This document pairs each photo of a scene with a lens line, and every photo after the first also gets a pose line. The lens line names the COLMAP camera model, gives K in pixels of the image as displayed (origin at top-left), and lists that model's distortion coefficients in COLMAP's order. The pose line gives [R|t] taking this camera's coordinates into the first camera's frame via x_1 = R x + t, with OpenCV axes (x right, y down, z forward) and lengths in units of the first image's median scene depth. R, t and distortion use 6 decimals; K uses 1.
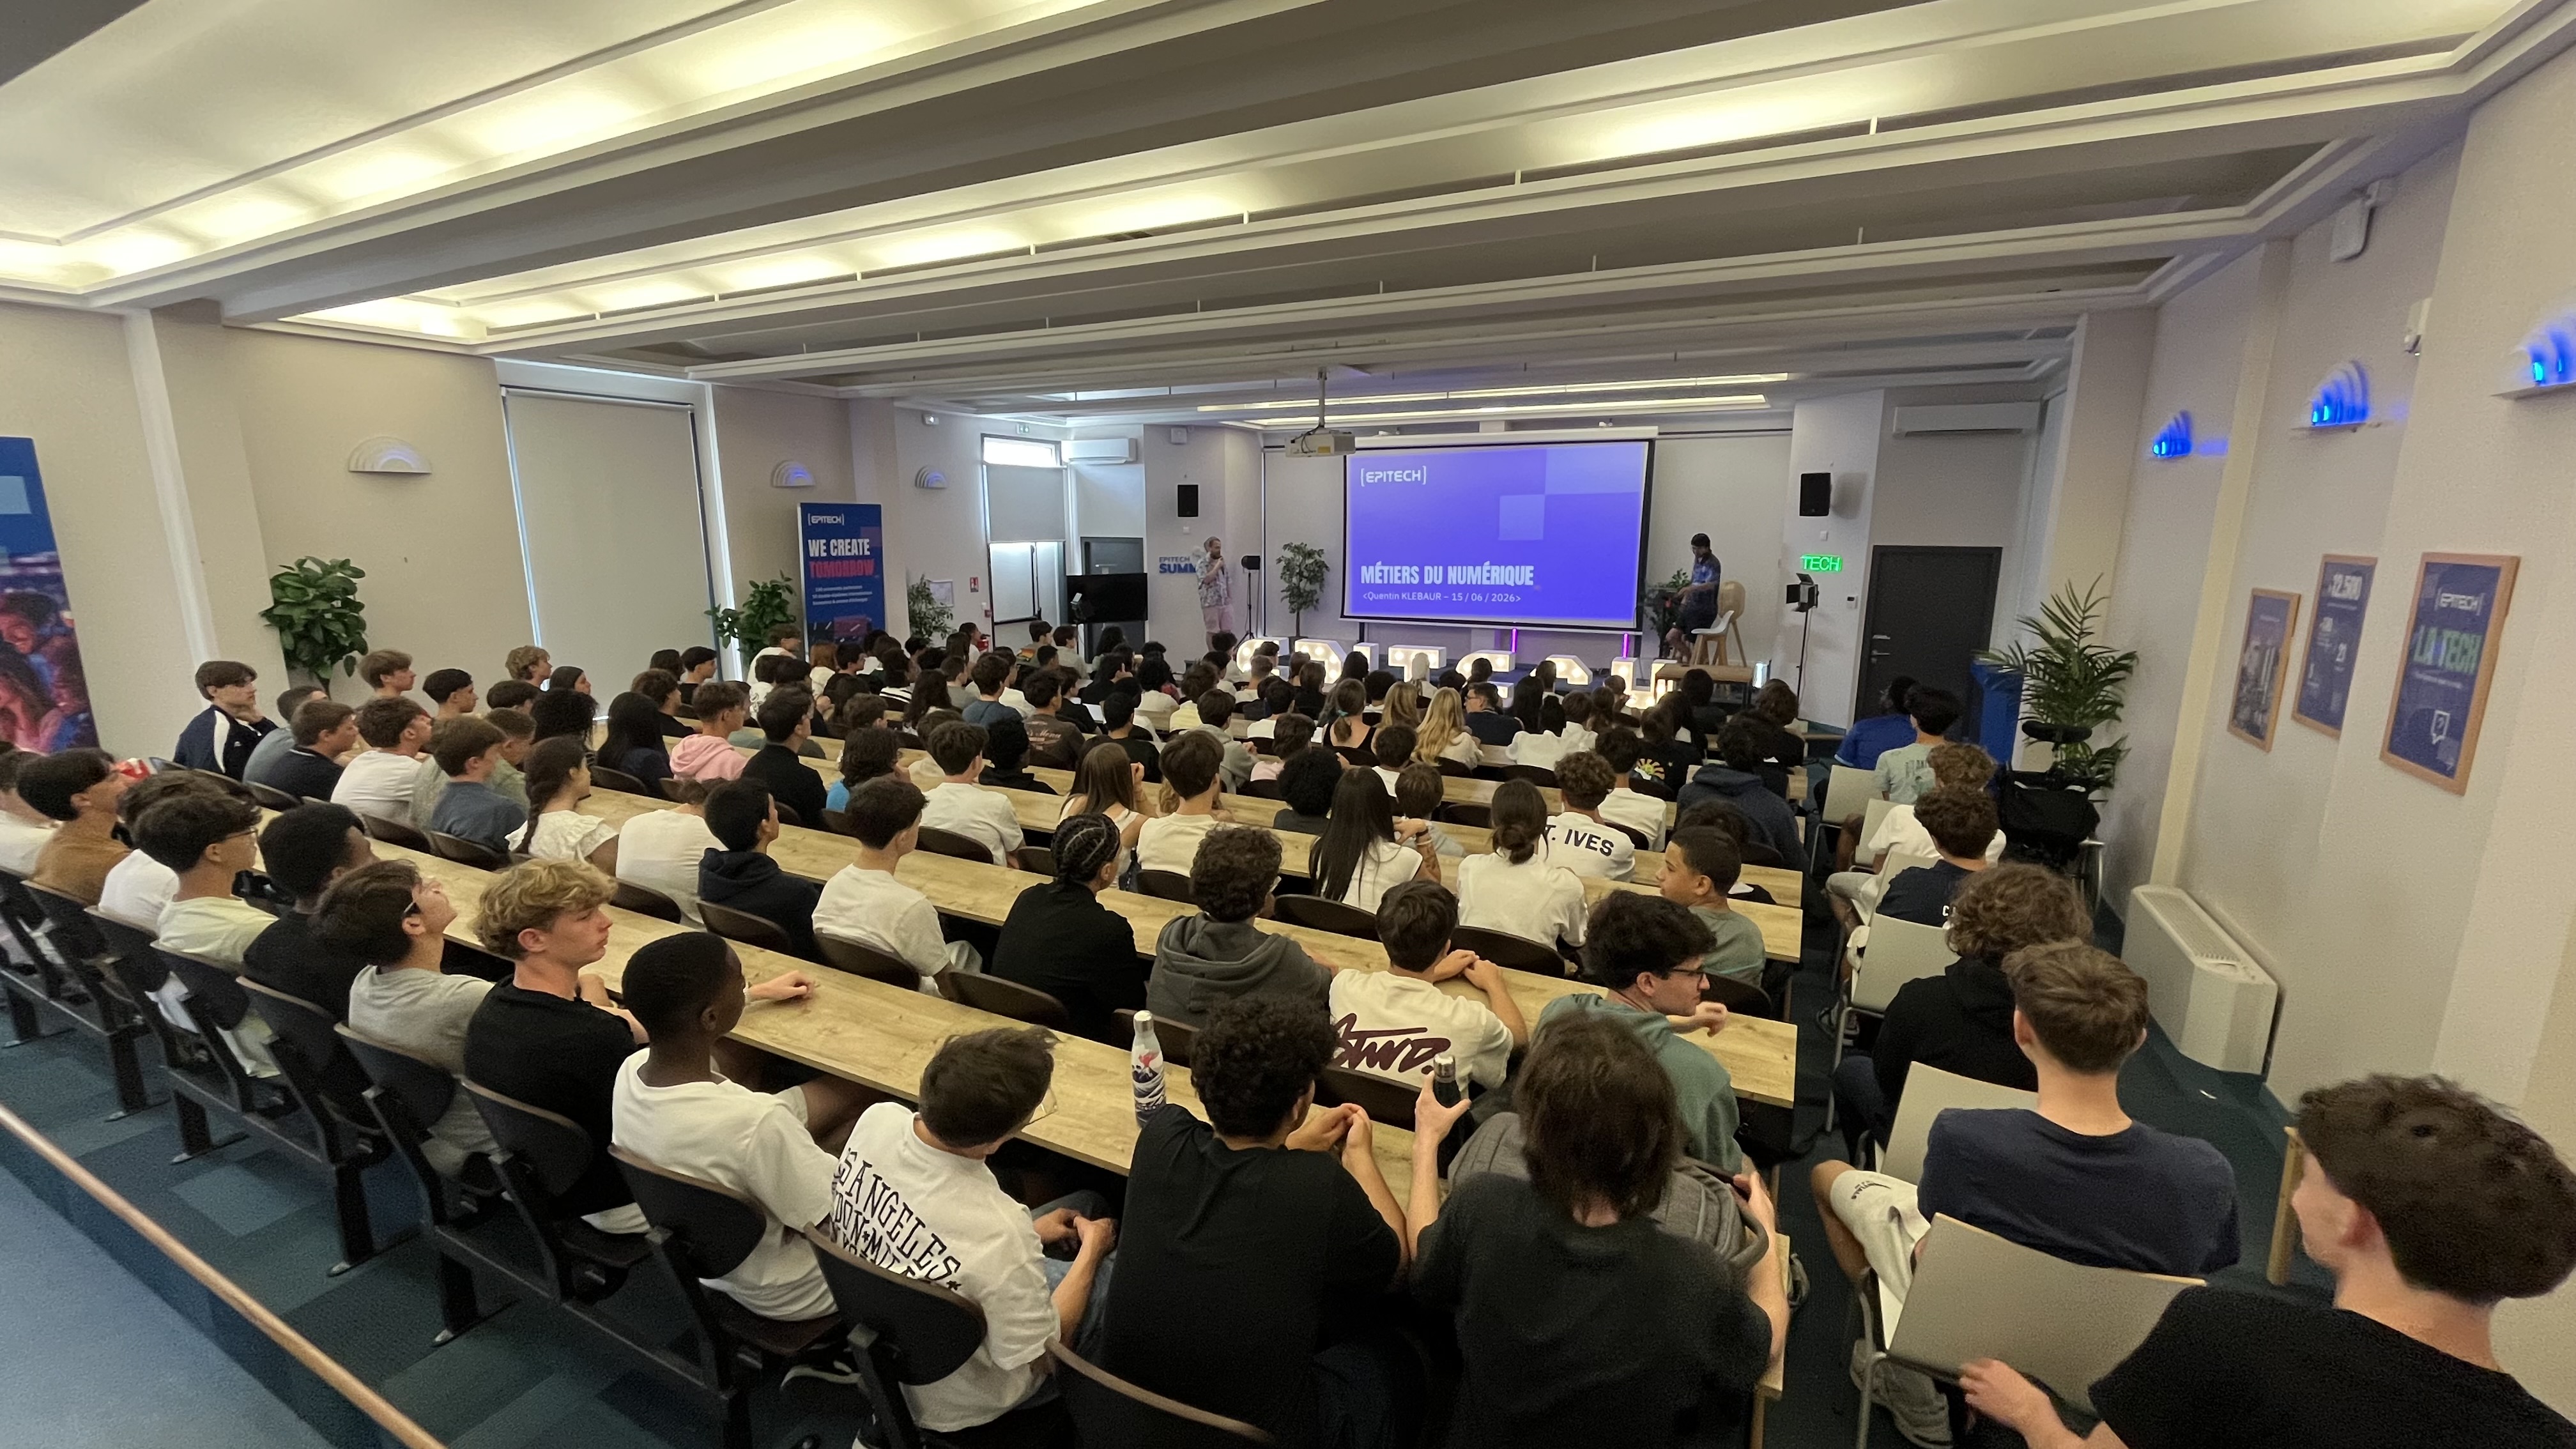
lens RADIAL K [[1041.5, 0, 1288.0], [0, 1041.5, 724.5], [0, 0, 1]] dist [0.000800, 0.000011]
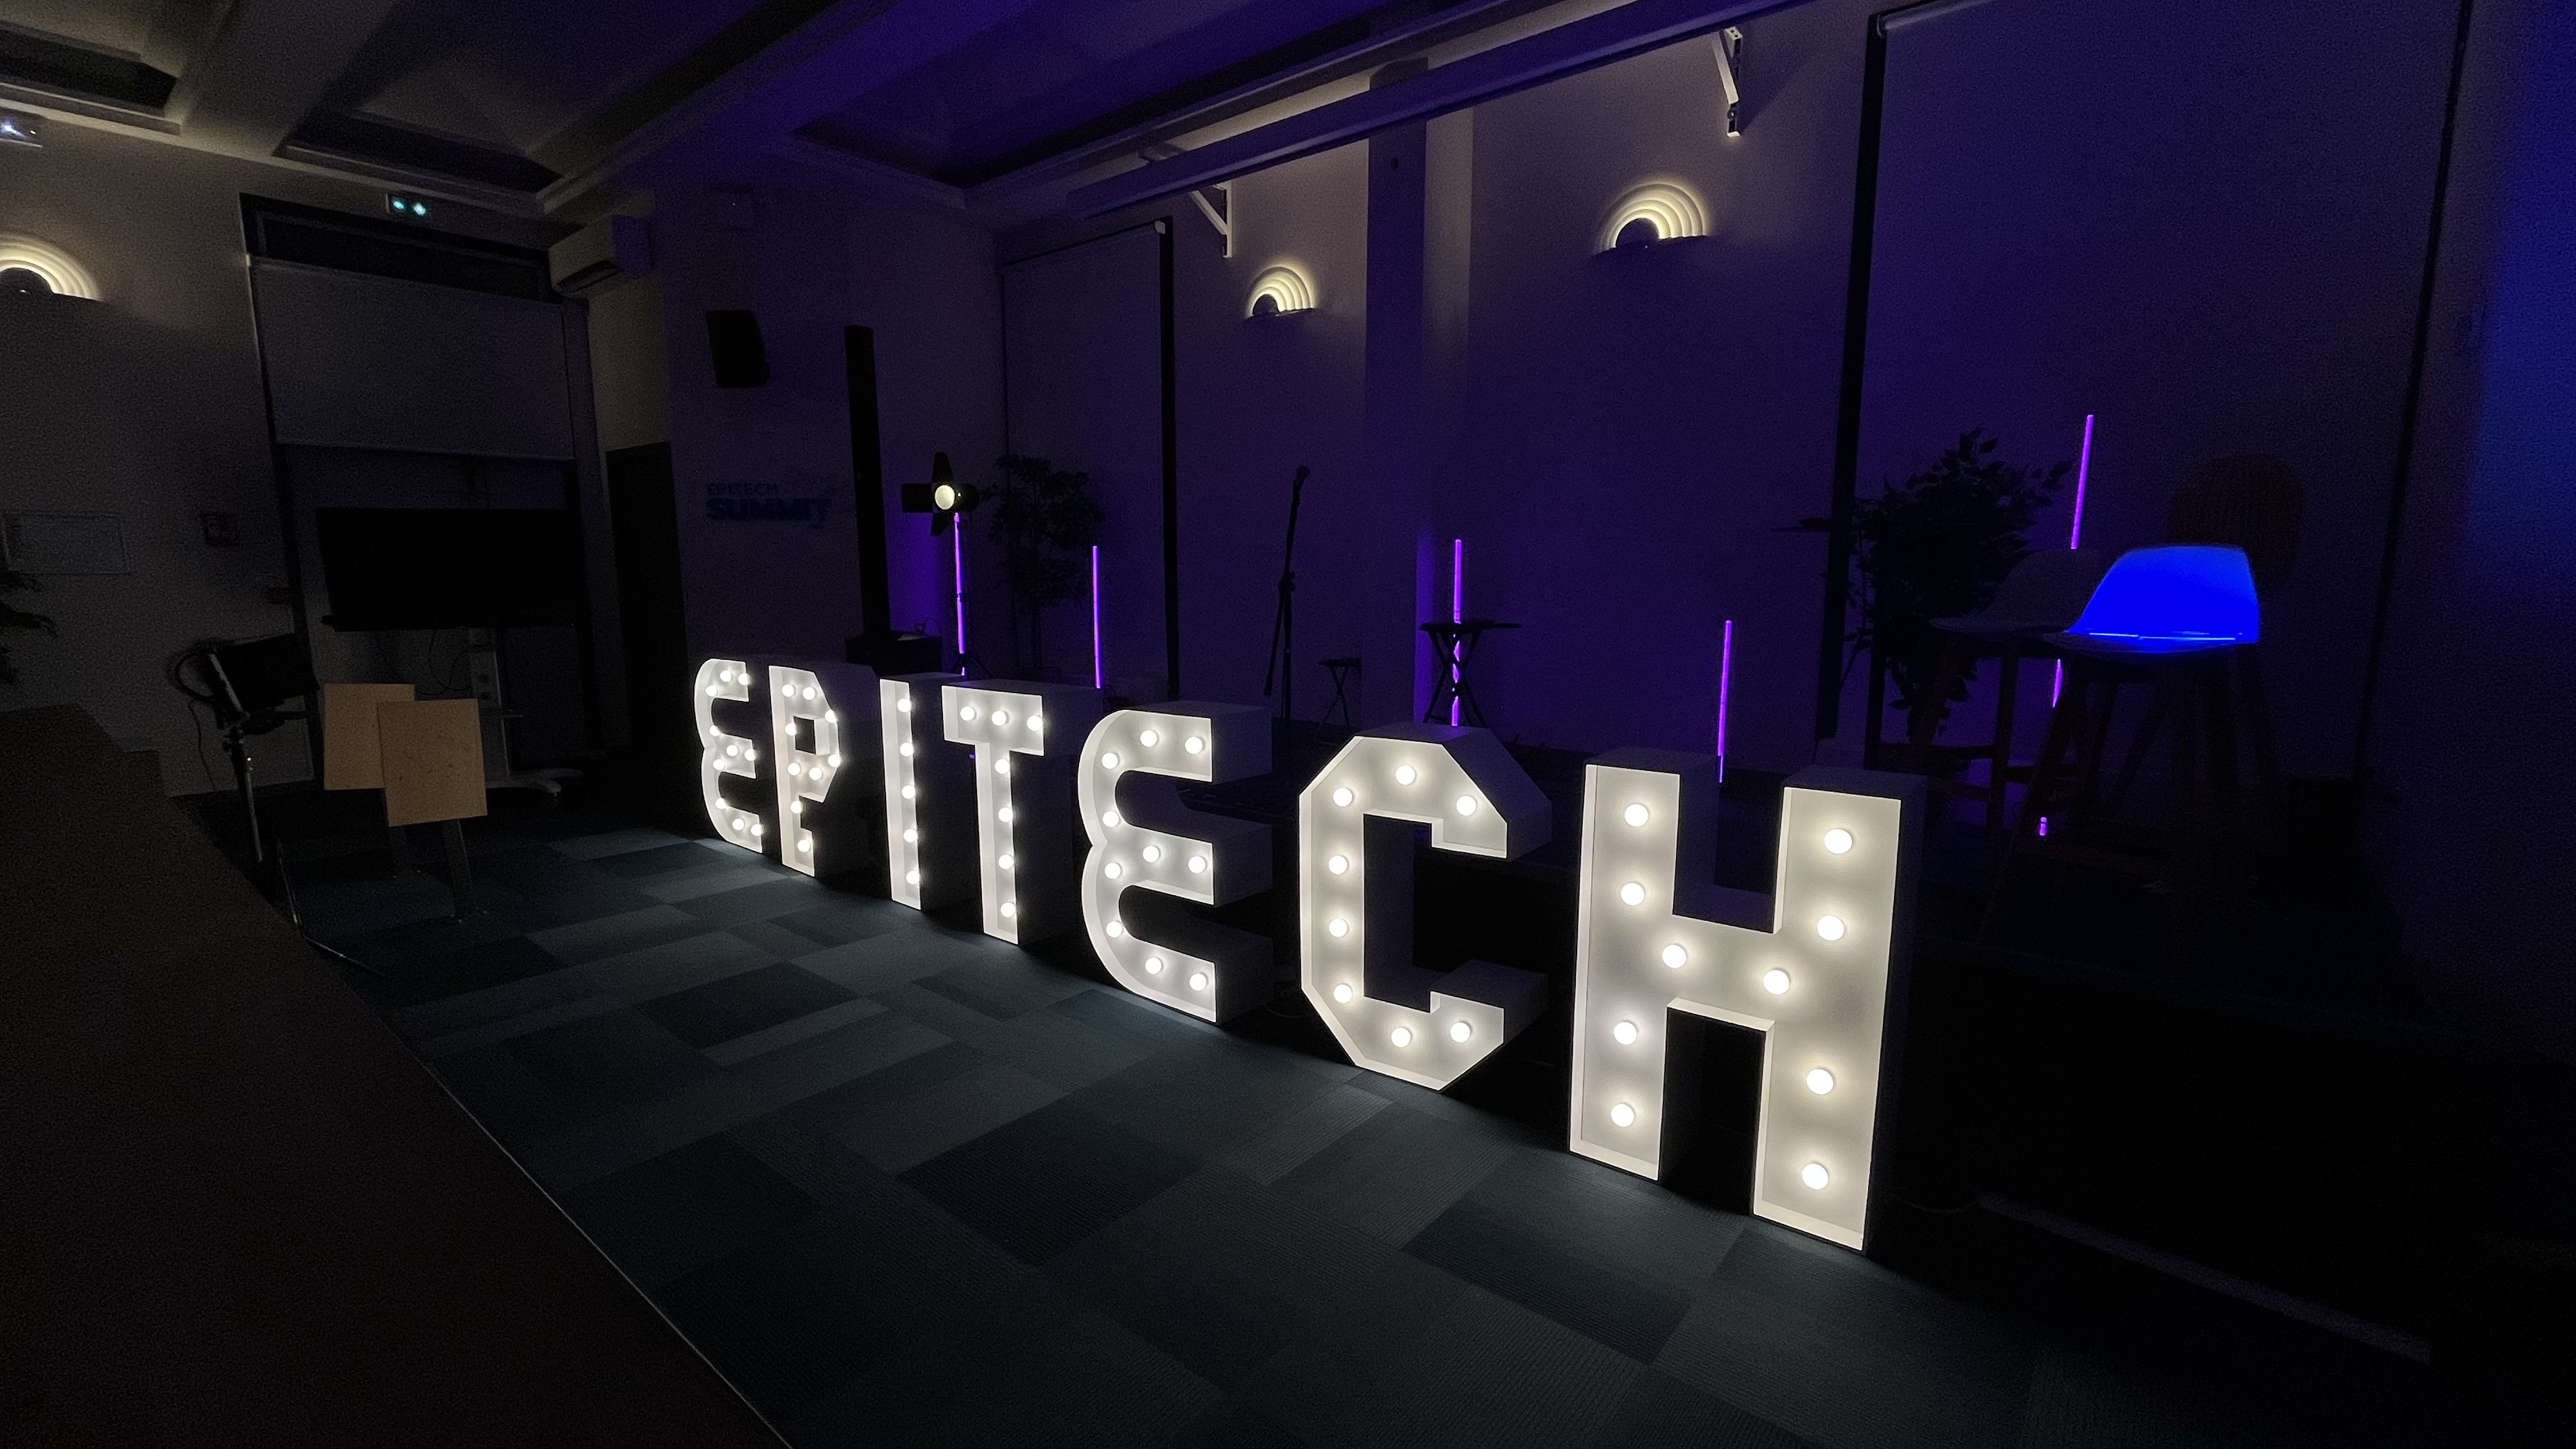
lens RADIAL K [[1094.5, 0, 1280.6], [0, 1094.5, 740.2], [0, 0, 1]] dist [-0.001042, 0.000102]
pose [[0.972791, 0.034522, -0.229096, 0.247582], [-0.044779, 0.998207, -0.039721, -0.042493], [0.227314, 0.048899, 0.972593, 0.627109]]
